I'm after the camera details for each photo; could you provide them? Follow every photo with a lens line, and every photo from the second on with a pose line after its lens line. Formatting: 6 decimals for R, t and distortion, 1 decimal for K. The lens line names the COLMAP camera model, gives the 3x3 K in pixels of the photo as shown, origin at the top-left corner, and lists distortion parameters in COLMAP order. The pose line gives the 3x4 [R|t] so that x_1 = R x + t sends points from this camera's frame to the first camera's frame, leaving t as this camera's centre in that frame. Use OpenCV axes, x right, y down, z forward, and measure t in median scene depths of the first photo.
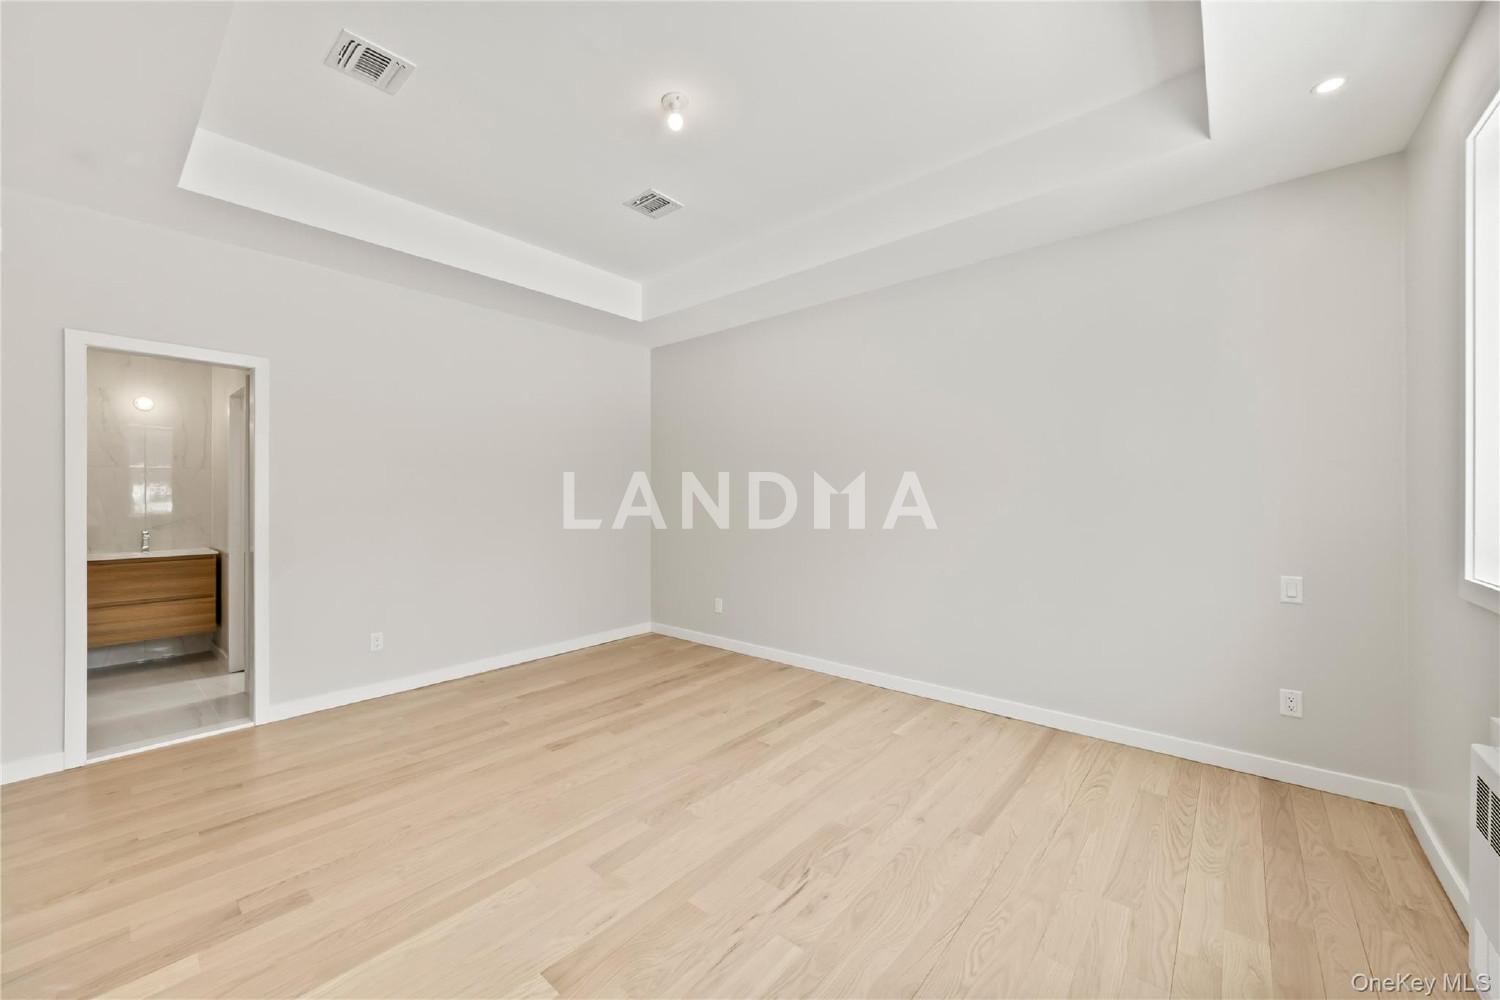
lens RADIAL K [[570.7, 0, 757.1], [0, 570.7, 489.3], [0, 0, 1]] dist [-0.003779, -0.000210]
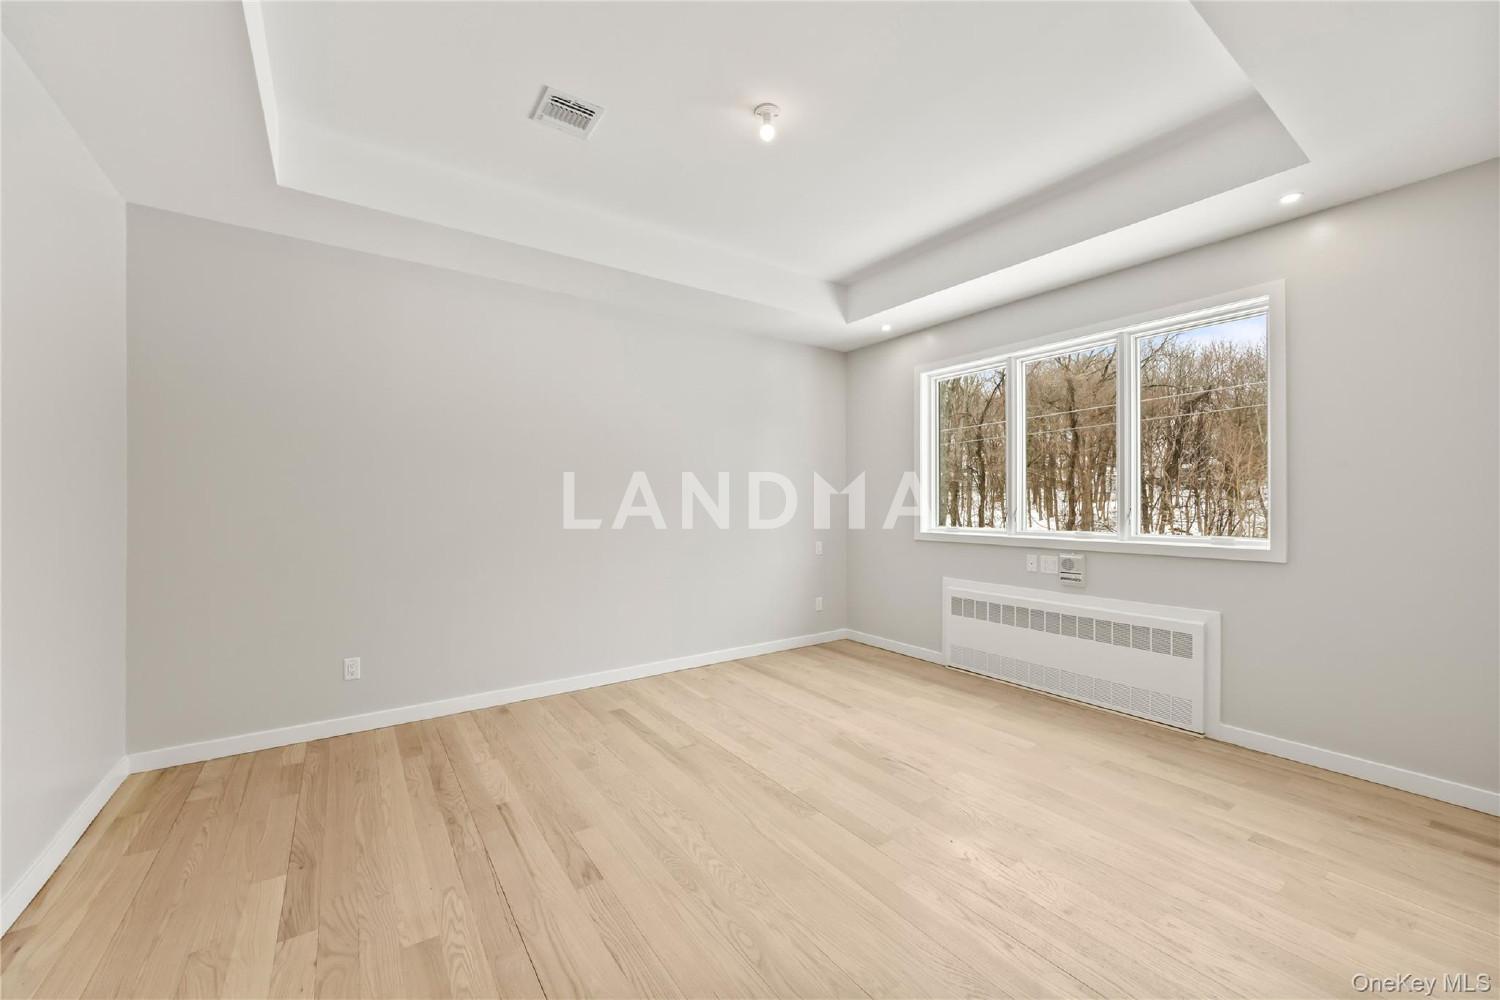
lens RADIAL K [[570.7, 0, 760.2], [0, 570.7, 504.3], [0, 0, 1]] dist [-0.003779, -0.000210]
pose [[0.247330, -0.002115, 0.968929, -0.815289], [-0.003732, 0.999988, 0.003135, 0.028887], [-0.968924, -0.004392, 0.247319, 0.583571]]
